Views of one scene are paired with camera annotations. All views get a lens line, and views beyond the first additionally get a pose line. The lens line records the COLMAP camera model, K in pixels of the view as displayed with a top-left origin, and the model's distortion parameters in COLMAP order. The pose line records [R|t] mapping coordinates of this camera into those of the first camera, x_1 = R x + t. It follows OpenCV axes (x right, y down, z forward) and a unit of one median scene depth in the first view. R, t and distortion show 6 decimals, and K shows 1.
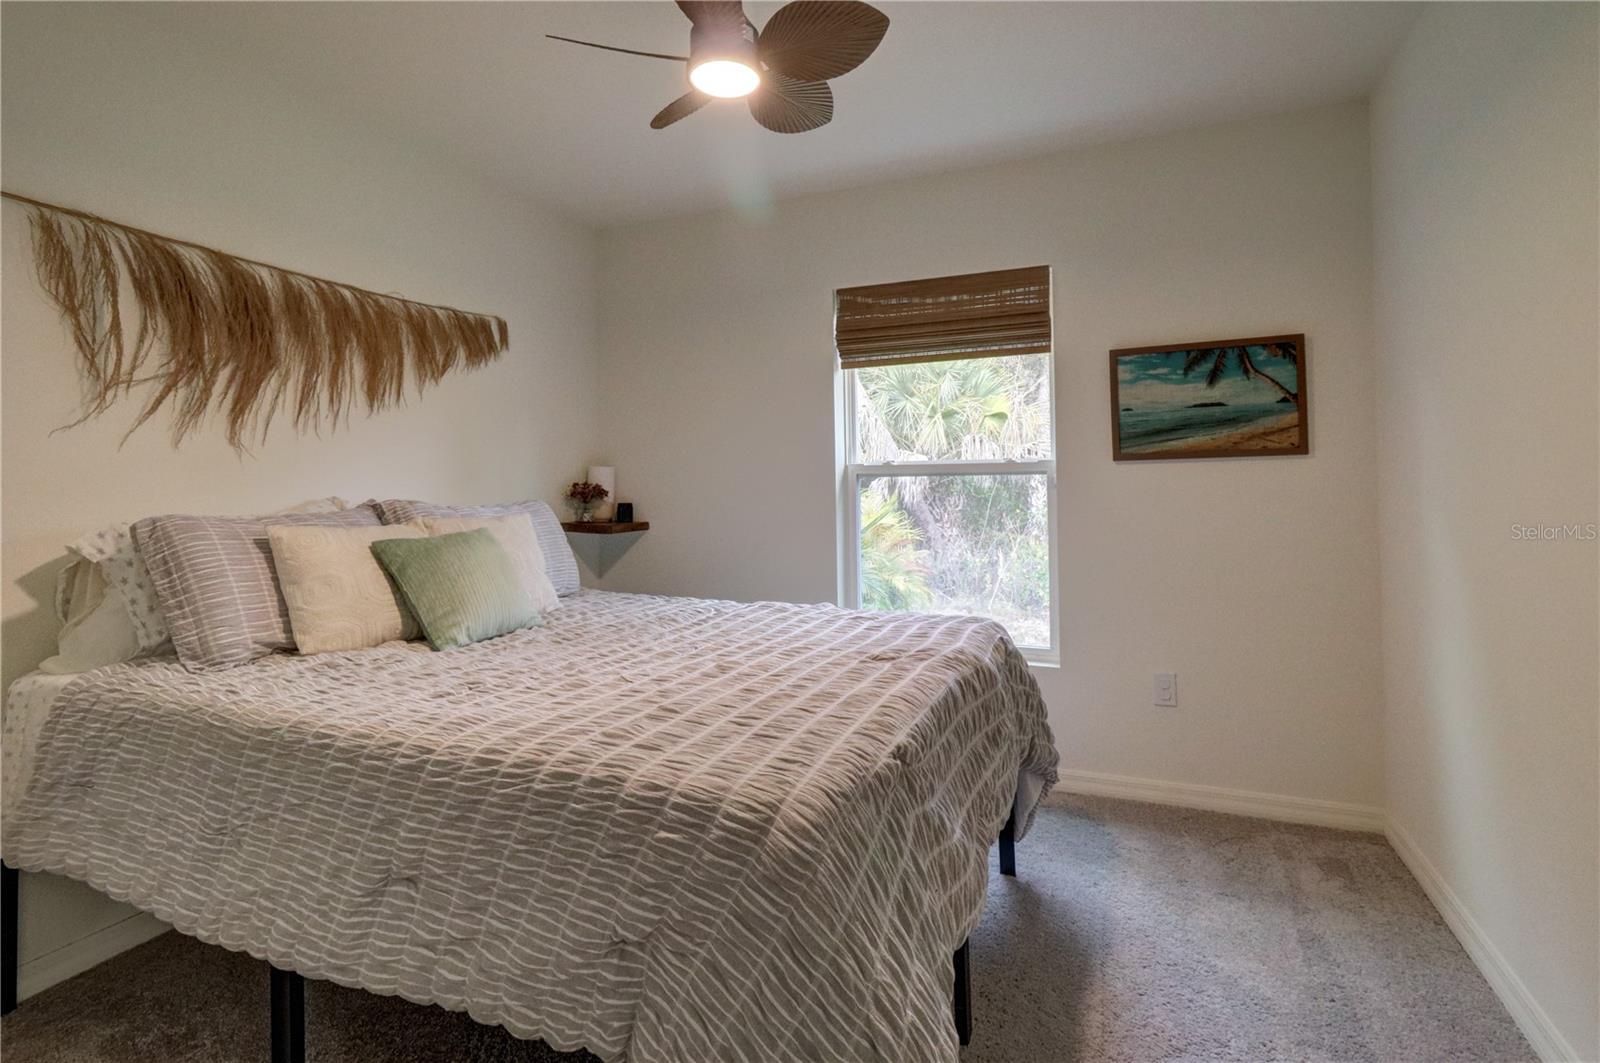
lens RADIAL K [[755.9, 0, 800.0], [0, 755.9, 470.7], [0, 0, 1]] dist [0.001561, -0.000660]
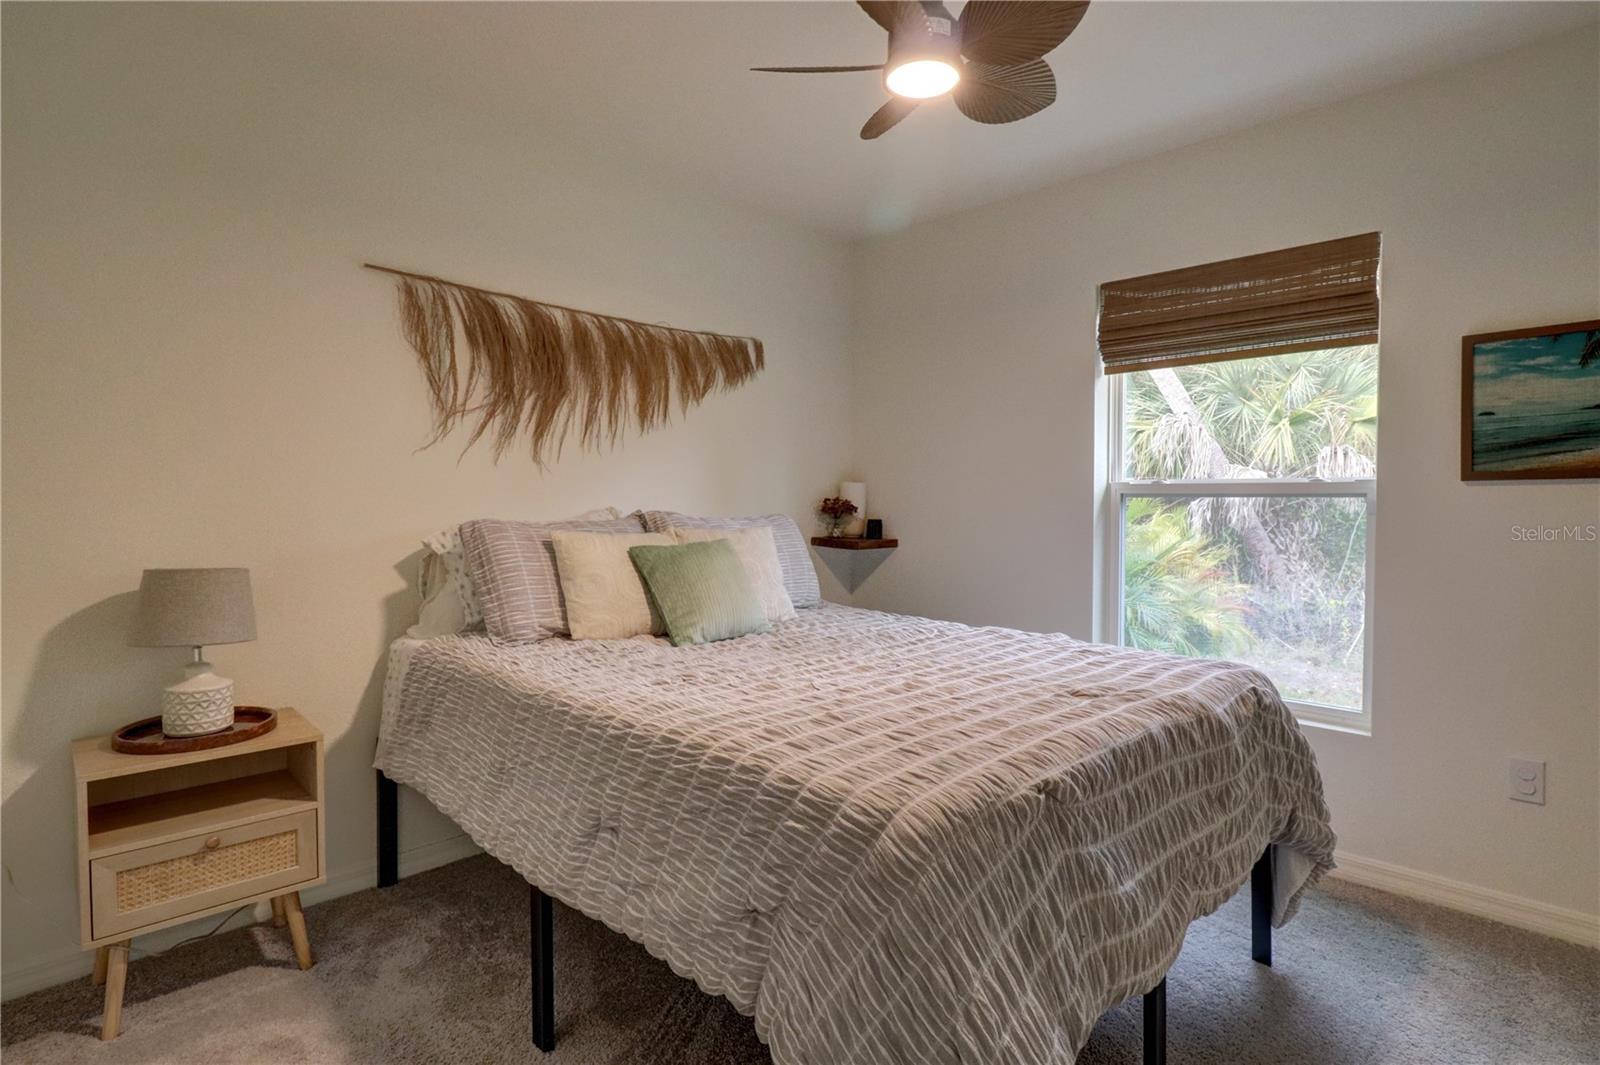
lens RADIAL K [[809.0, 0, 805.6], [0, 809.0, 525.4], [0, 0, 1]] dist [0.001124, 0.000315]
pose [[0.926374, 0.028528, -0.375523, 0.150427], [-0.010325, 0.998676, 0.050398, -0.003165], [0.376464, -0.042810, 0.925442, -0.029144]]
